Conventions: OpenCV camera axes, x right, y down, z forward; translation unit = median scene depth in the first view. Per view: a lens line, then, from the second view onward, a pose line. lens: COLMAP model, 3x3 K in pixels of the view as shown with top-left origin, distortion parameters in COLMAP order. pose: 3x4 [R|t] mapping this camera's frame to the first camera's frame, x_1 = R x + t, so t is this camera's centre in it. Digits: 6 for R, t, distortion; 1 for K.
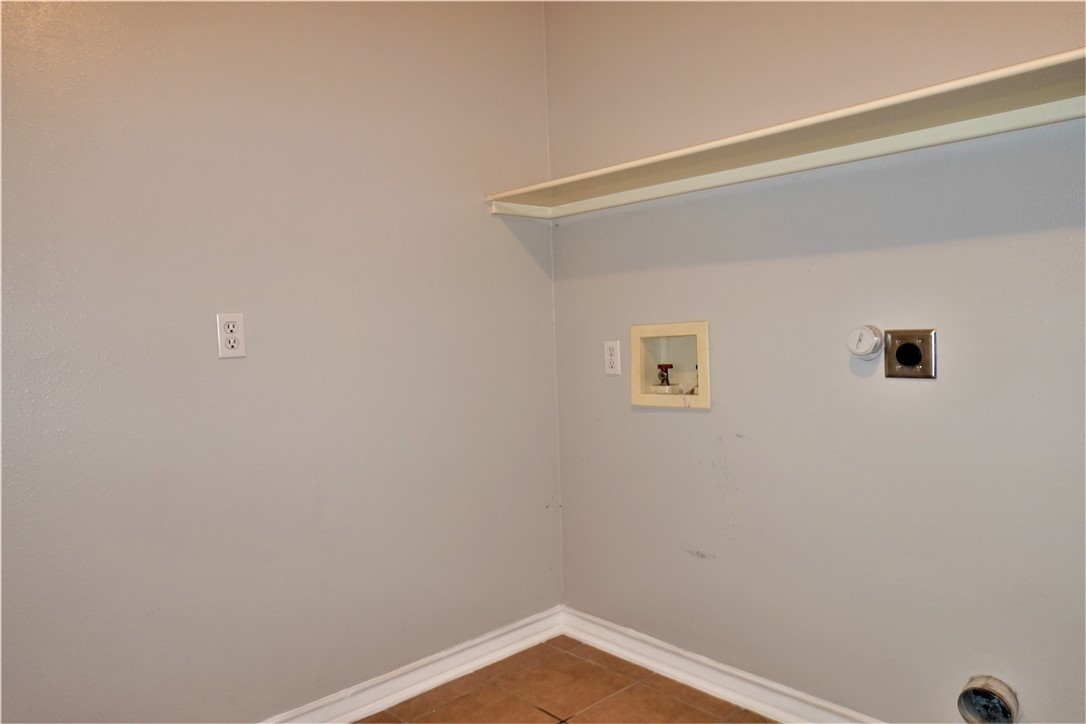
lens RADIAL K [[720.7, 0, 541.1], [0, 720.7, 357.2], [0, 0, 1]] dist [-0.002410, 0.001488]
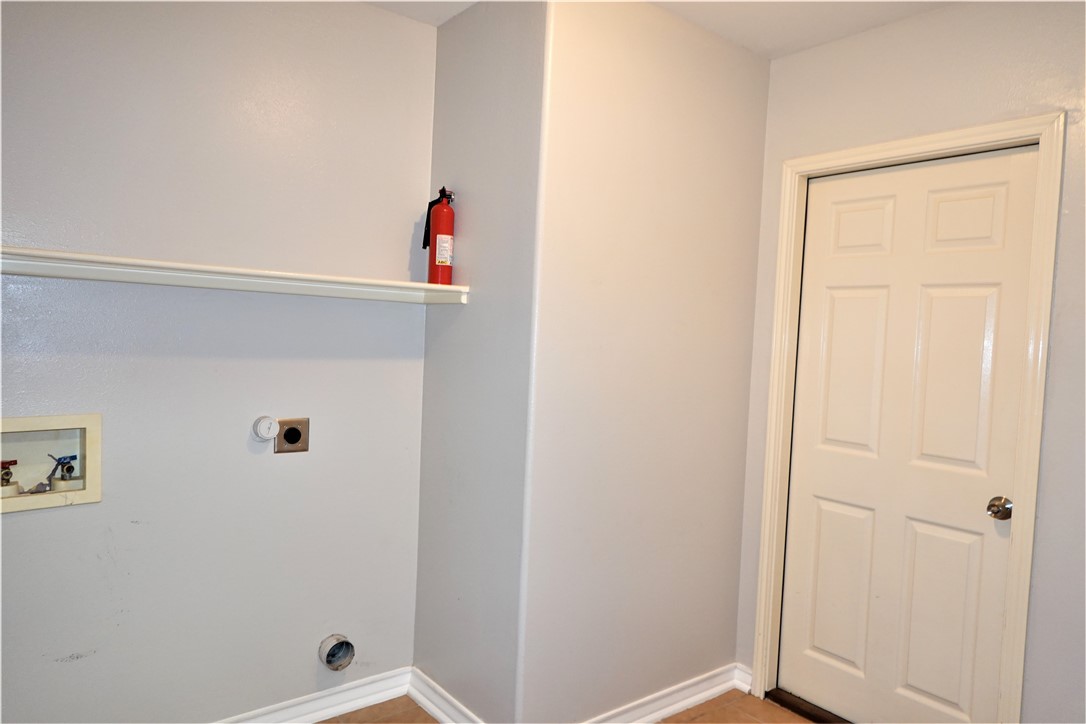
lens RADIAL K [[720.7, 0, 541.1], [0, 720.7, 357.2], [0, 0, 1]] dist [-0.002410, 0.001488]
pose [[0.076214, 0.004057, 0.997083, -0.871317], [-0.003814, 0.999986, -0.003777, -0.154954], [-0.997084, -0.003515, 0.076228, 0.395882]]
